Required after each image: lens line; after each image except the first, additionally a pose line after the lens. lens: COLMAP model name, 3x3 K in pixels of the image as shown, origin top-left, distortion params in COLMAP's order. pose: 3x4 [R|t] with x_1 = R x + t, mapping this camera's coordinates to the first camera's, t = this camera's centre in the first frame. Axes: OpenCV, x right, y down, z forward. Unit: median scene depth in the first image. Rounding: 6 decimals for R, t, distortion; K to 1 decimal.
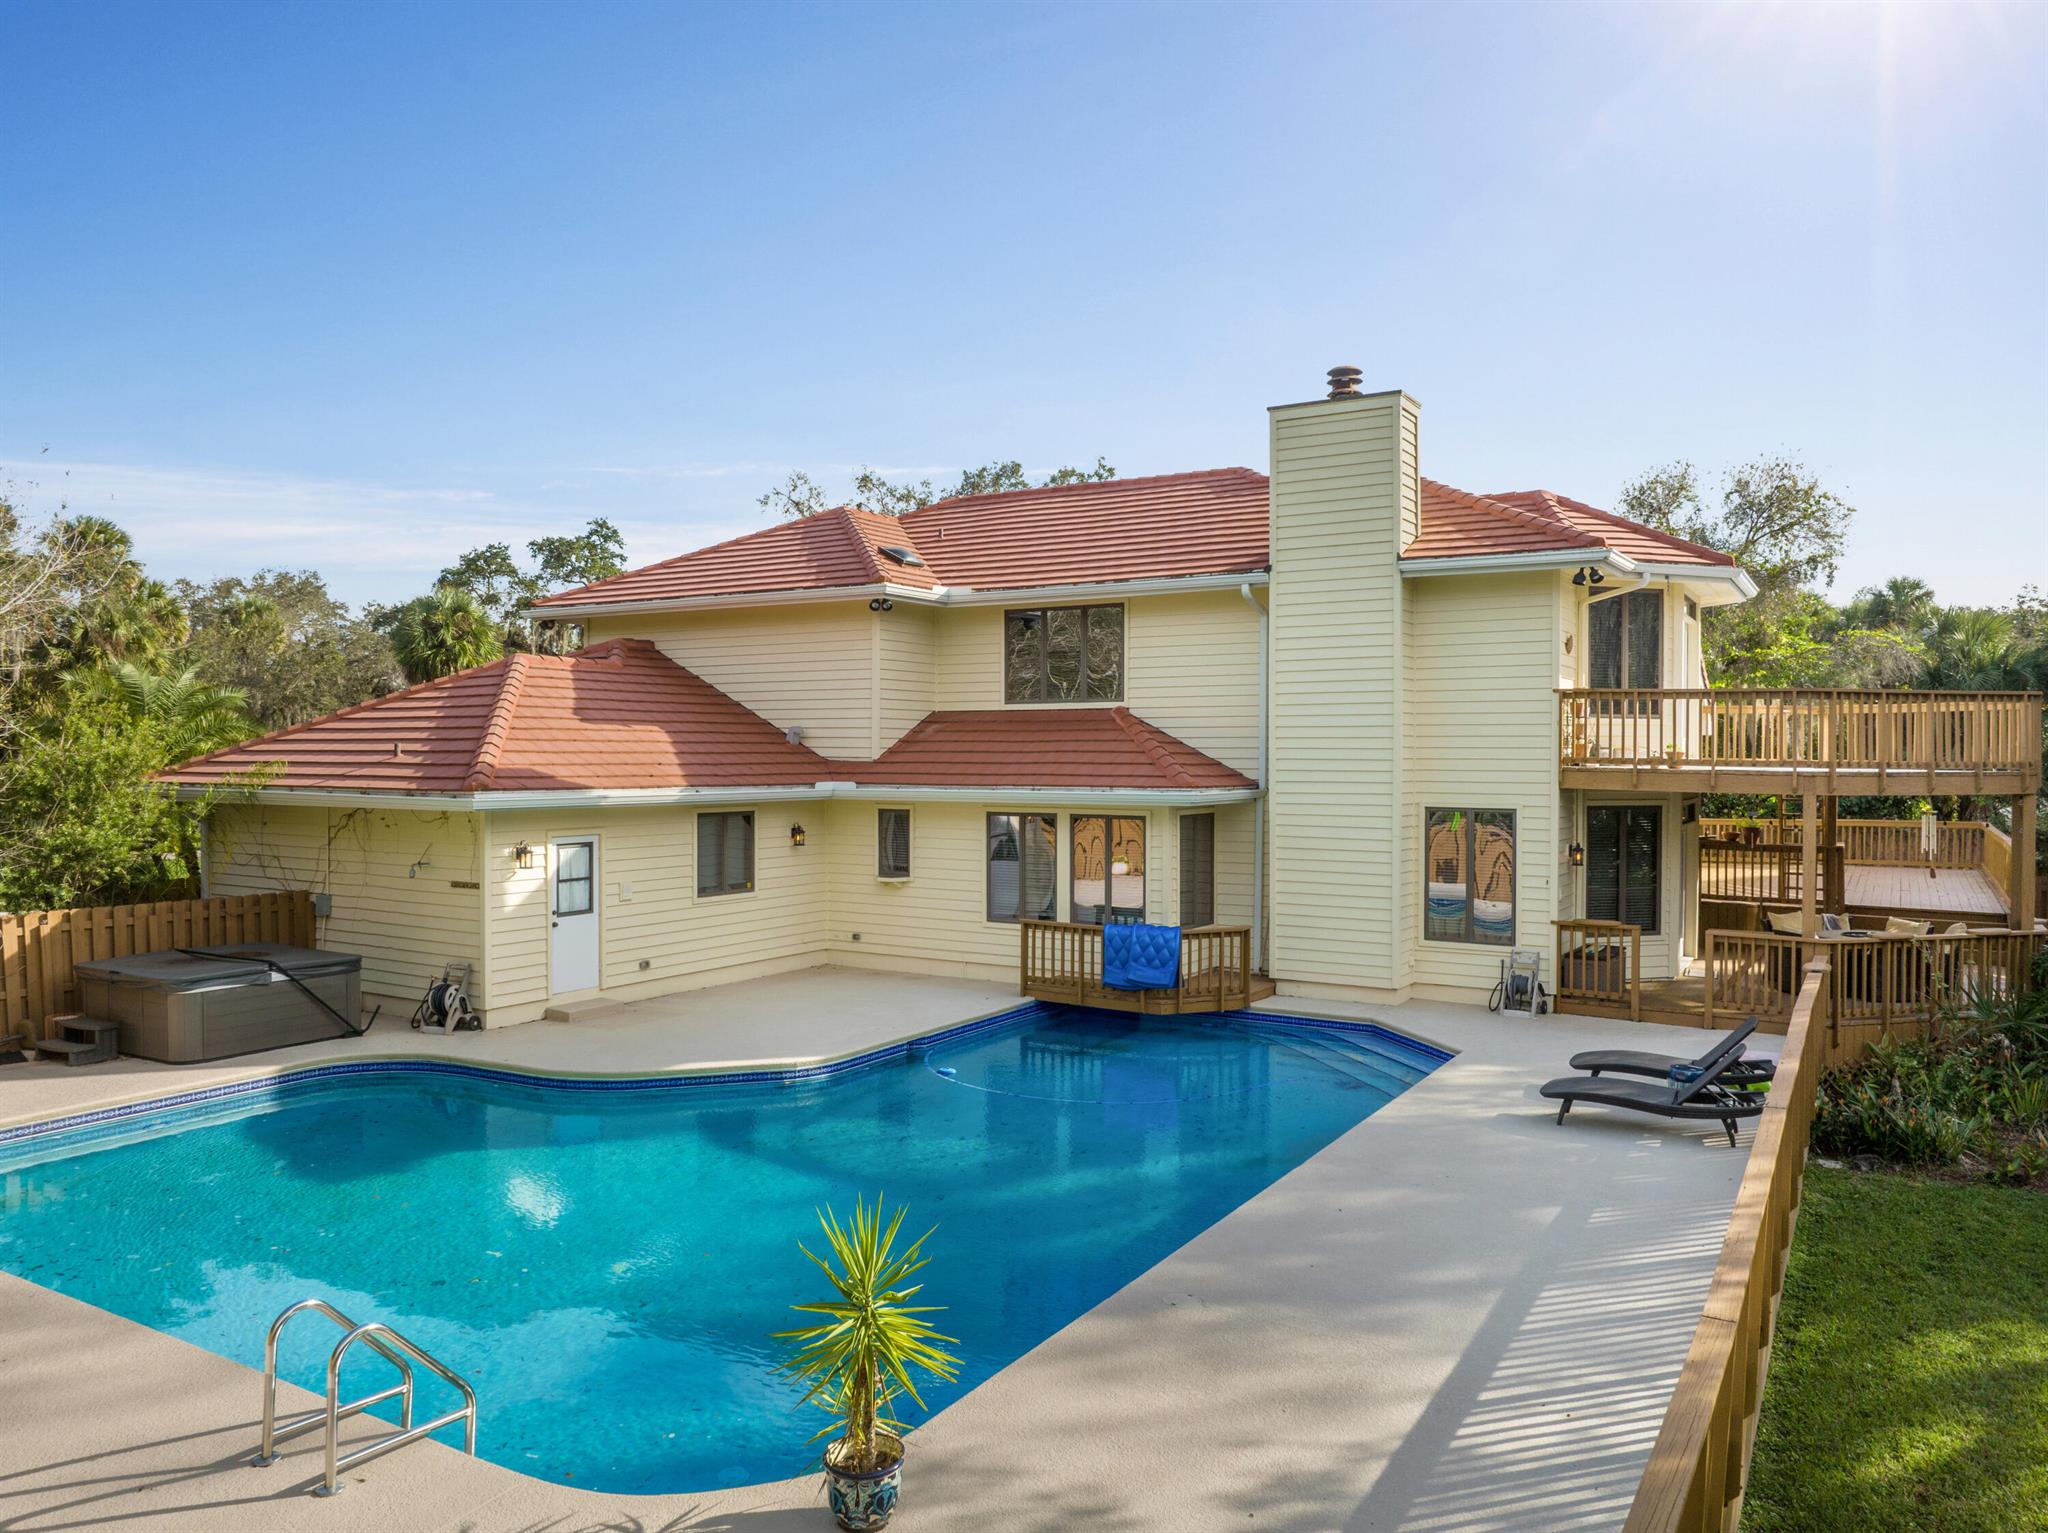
lens RADIAL K [[1429.6, 0, 1024.0], [0, 1429.6, 766.5], [0, 0, 1]] dist [-0.026388, 0.001114]
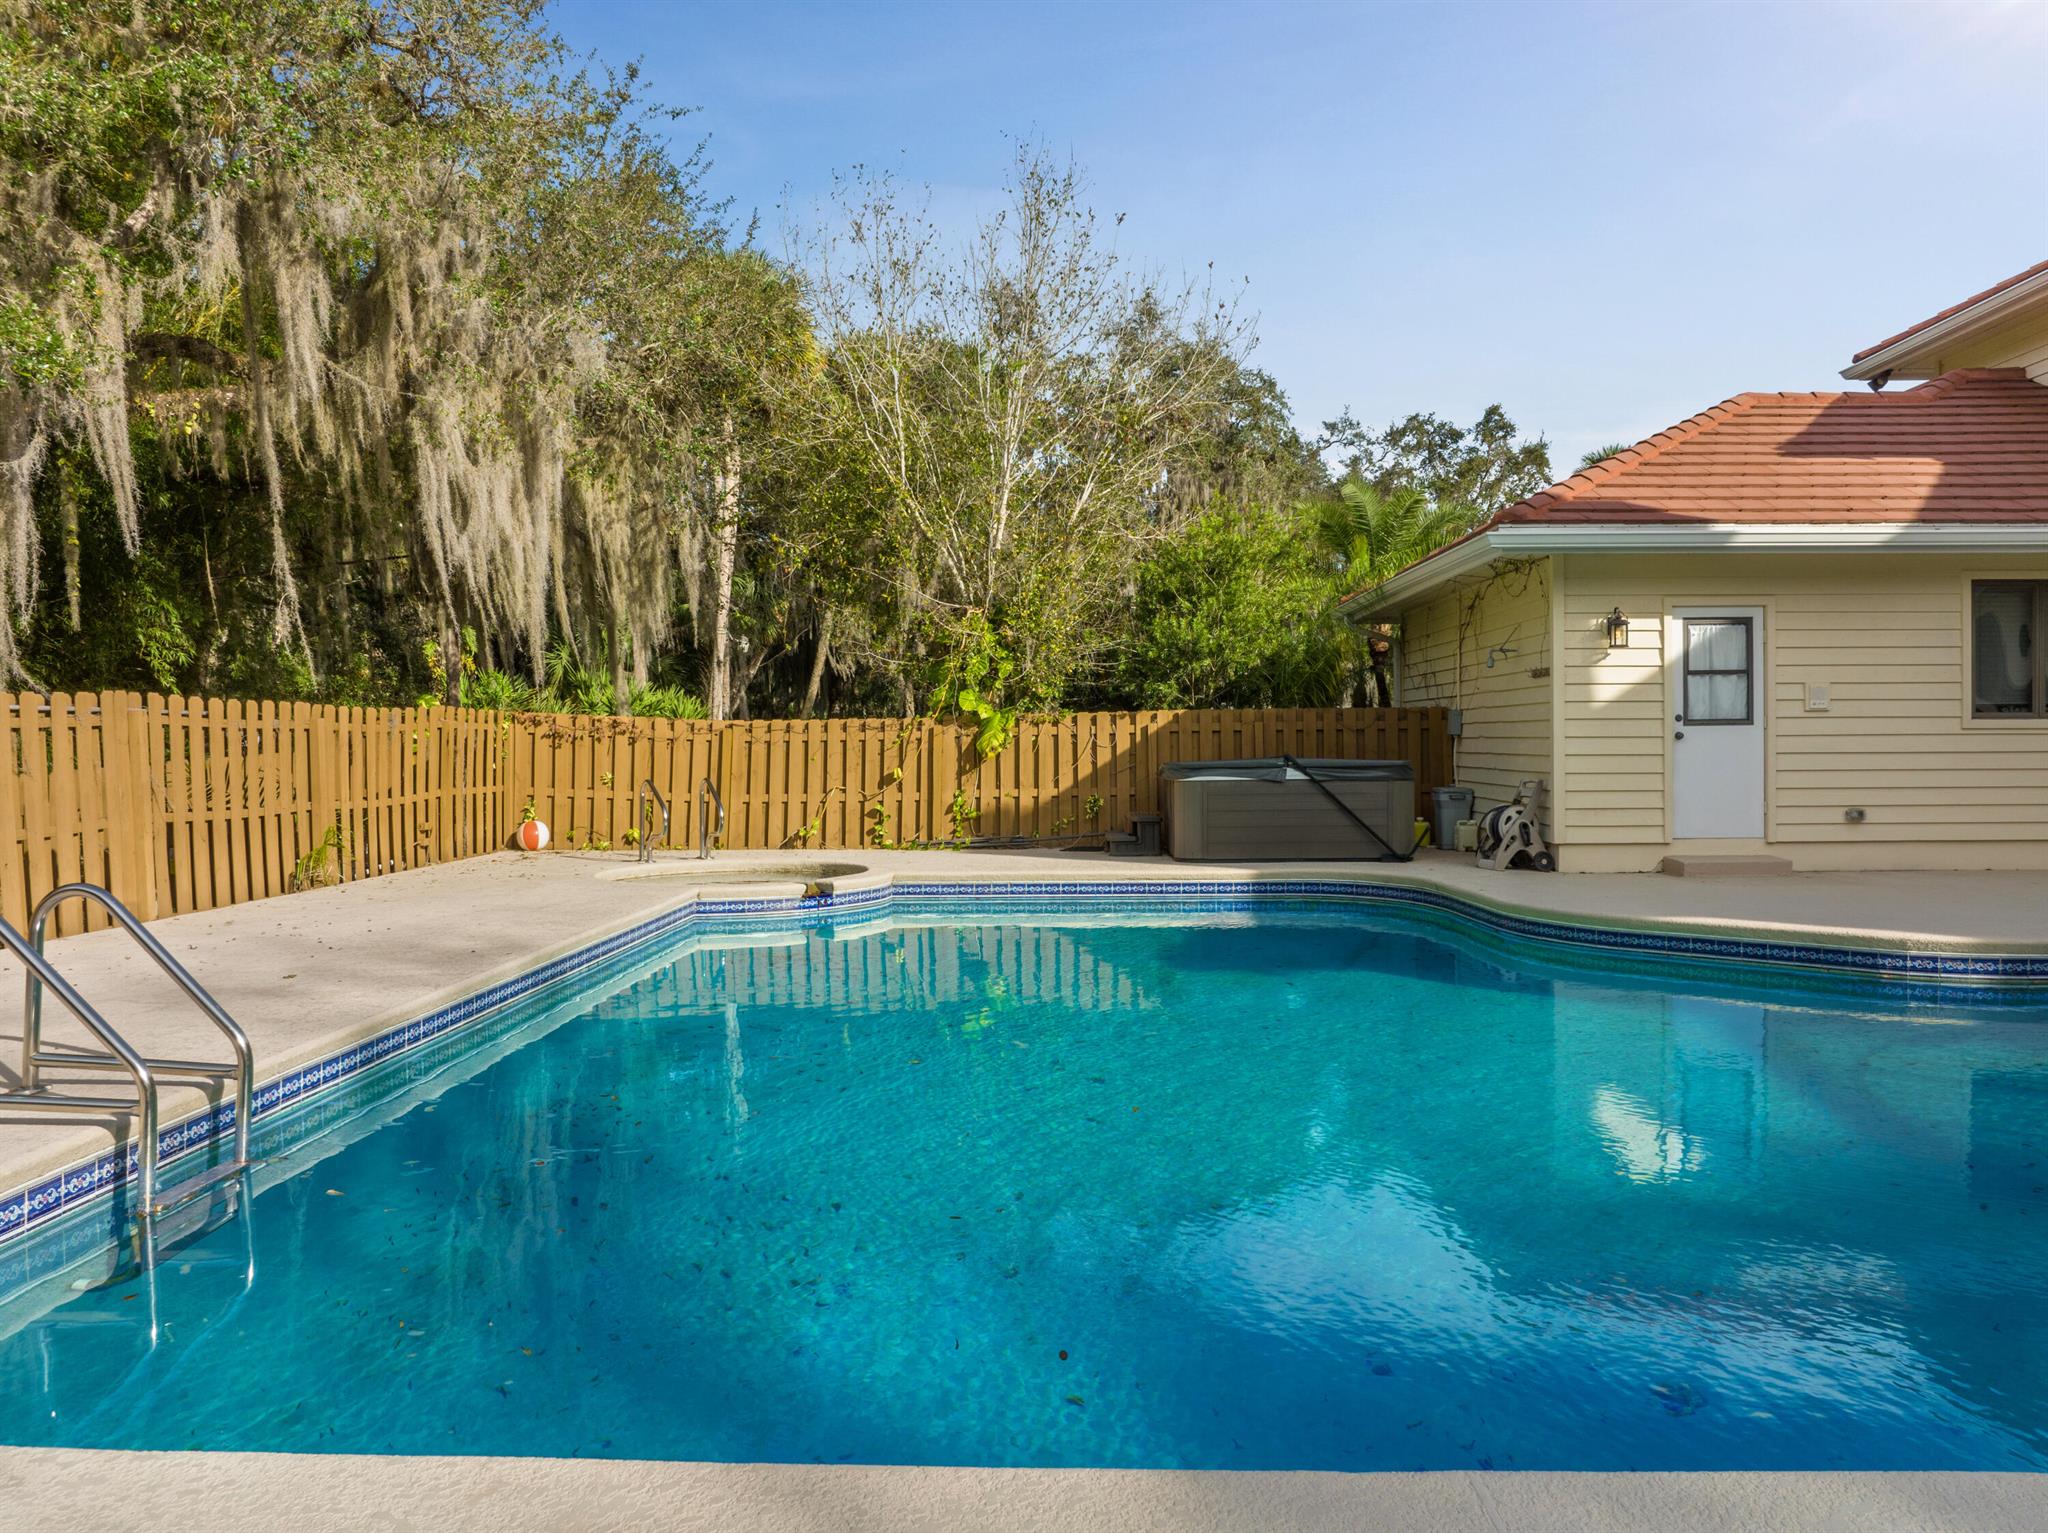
lens RADIAL K [[1429.6, 0, 1024.0], [0, 1429.6, 766.5], [0, 0, 1]] dist [-0.026388, 0.001114]
pose [[0.498826, 0.013922, -0.866590, 0.104031], [0.006154, 0.999789, 0.019604, 0.111063], [0.866680, -0.015112, 0.498635, 0.392796]]
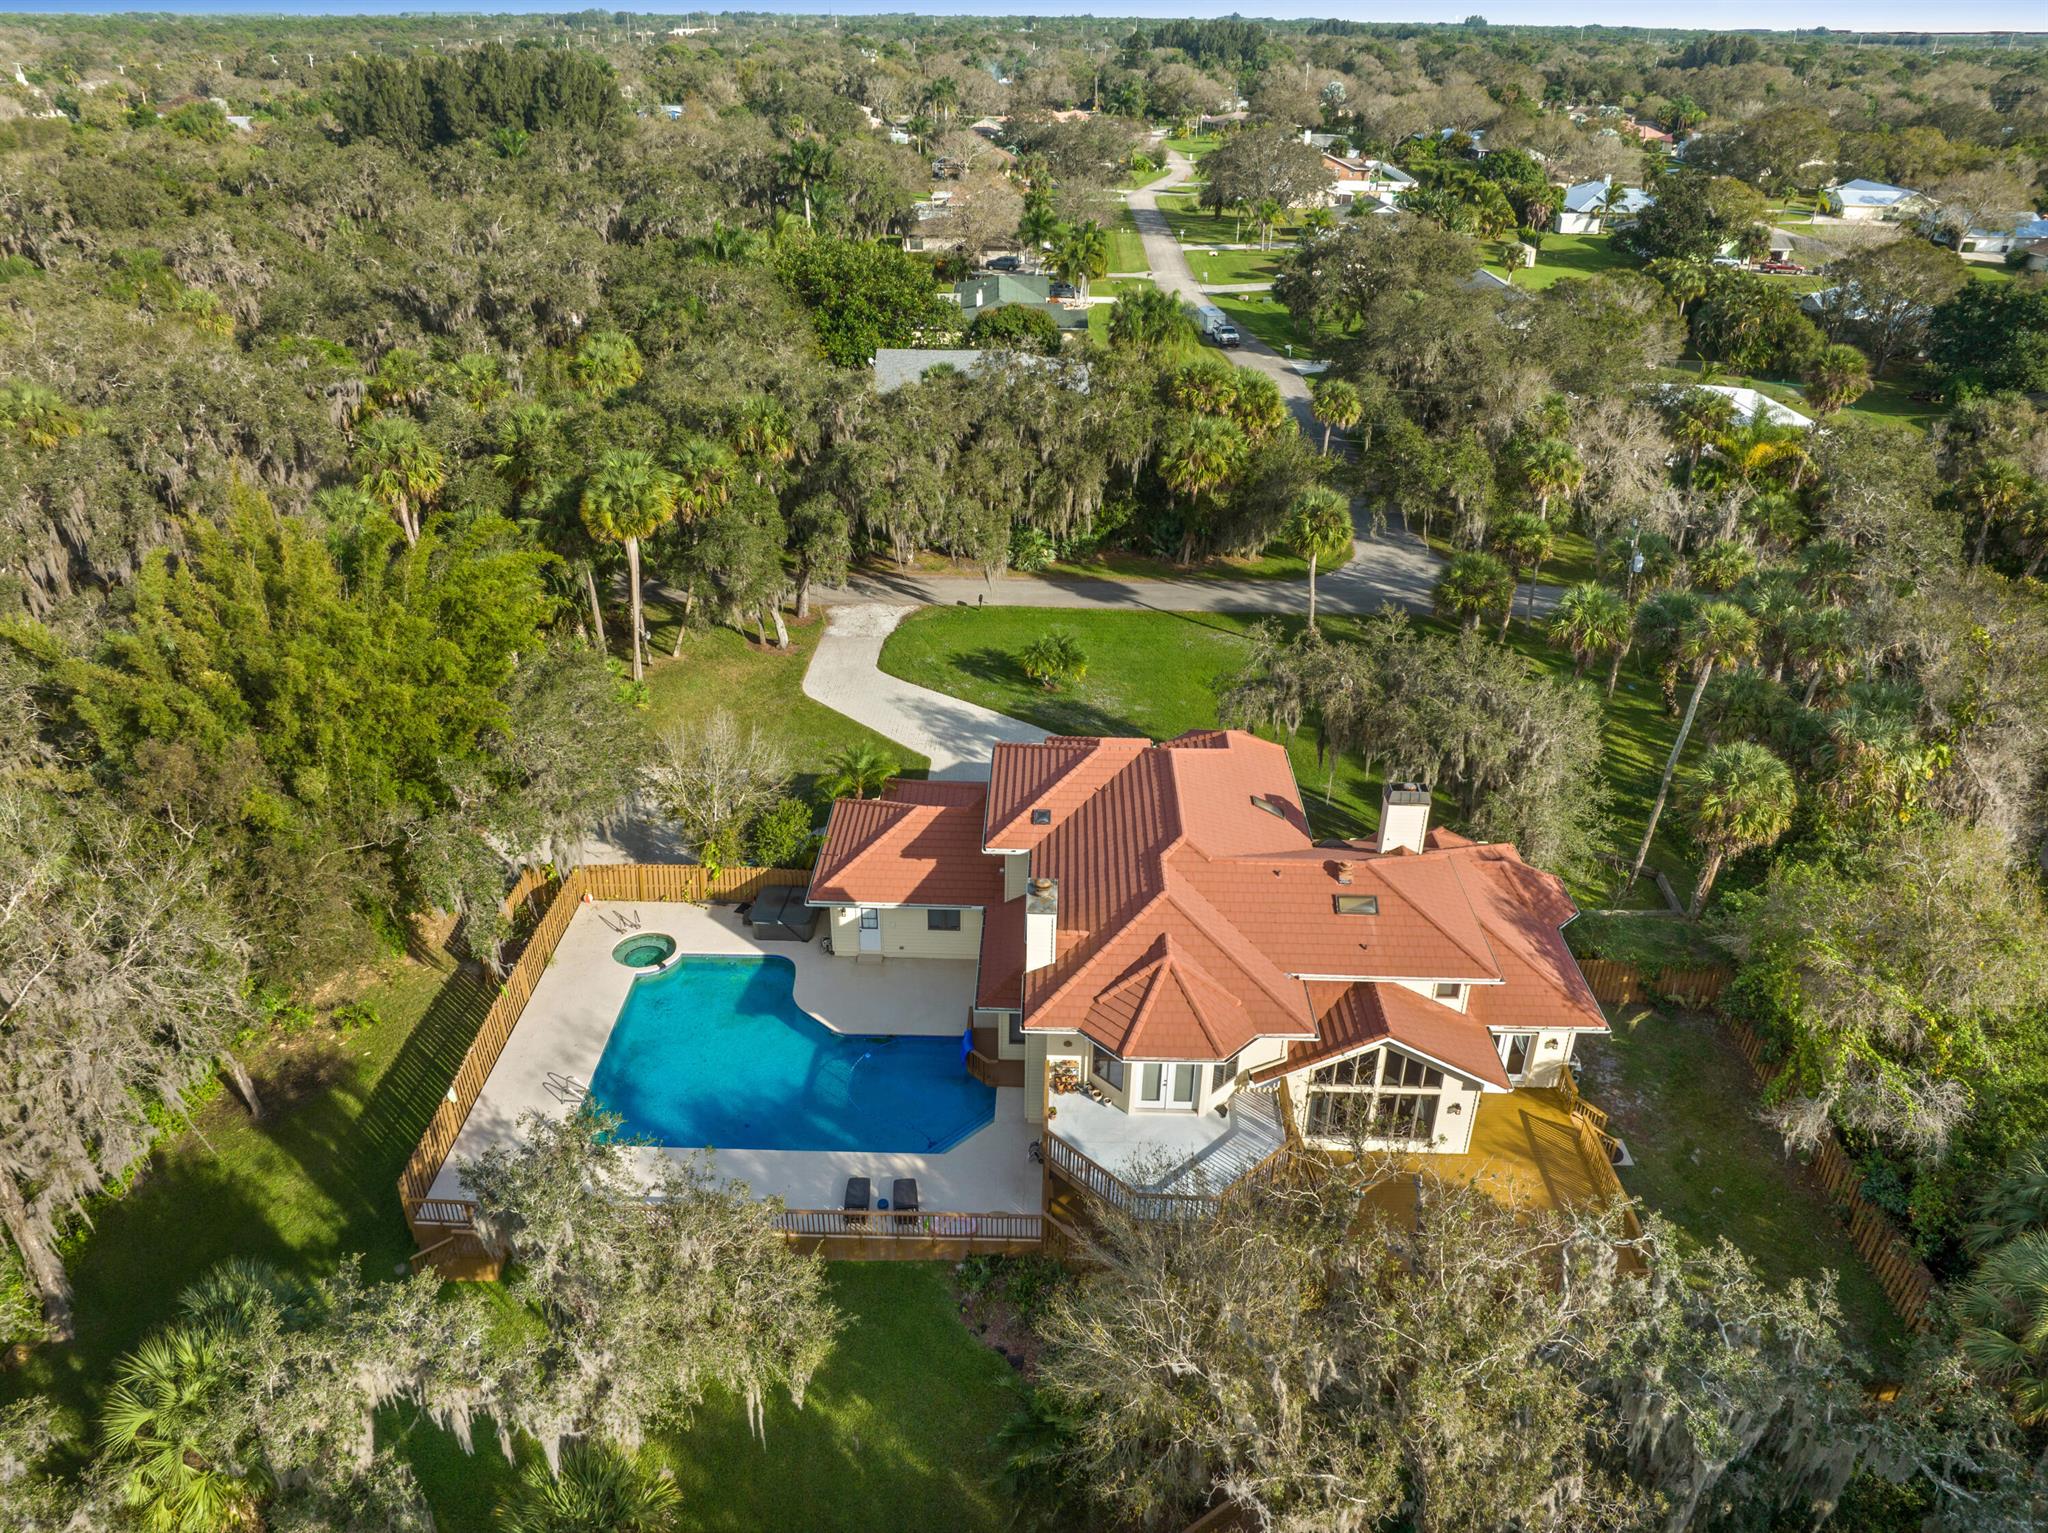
lens RADIAL K [[1429.6, 0, 1024.0], [0, 1429.6, 766.5], [0, 0, 1]] dist [-0.026388, 0.001114]
pose [[0.515613, 0.414691, -0.749783, 1.932398], [-0.028532, 0.882899, 0.468695, -1.596973], [0.856346, -0.220273, 0.467066, -0.014715]]
